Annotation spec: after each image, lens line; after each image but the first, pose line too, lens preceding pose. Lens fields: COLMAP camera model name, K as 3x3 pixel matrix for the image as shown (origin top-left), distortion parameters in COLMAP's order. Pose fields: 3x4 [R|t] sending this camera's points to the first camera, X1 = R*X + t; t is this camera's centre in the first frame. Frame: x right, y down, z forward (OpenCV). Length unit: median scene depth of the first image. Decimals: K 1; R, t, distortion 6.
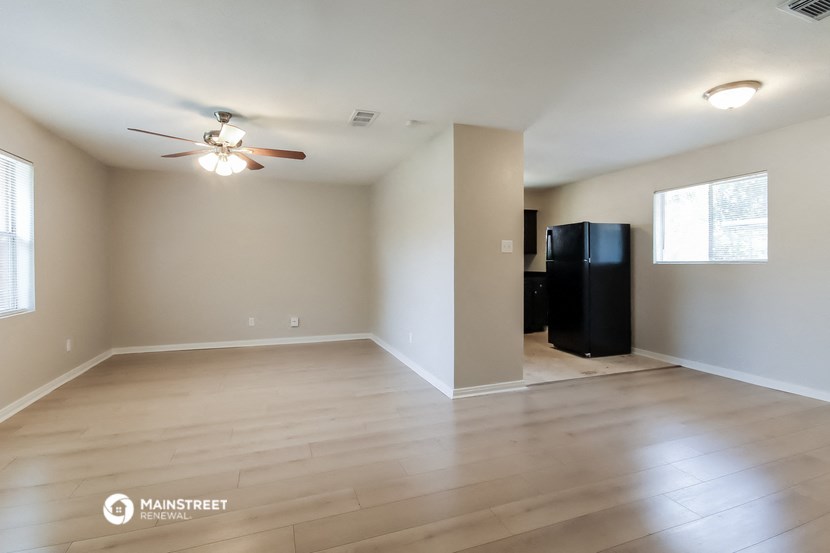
lens RADIAL K [[390.5, 0, 409.8], [0, 390.5, 268.9], [0, 0, 1]] dist [-0.015592, 0.000737]
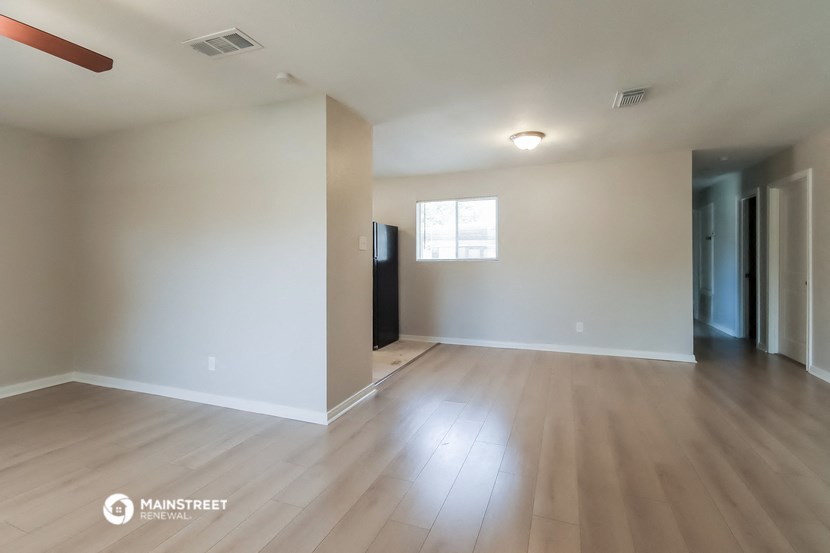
lens RADIAL K [[390.5, 0, 402.2], [0, 390.5, 261.9], [0, 0, 1]] dist [-0.015592, 0.000737]
pose [[0.649475, -0.003190, 0.760376, -0.350539], [0.014473, 0.999862, -0.008168, -0.003435], [-0.760245, 0.016310, 0.649431, 0.280650]]
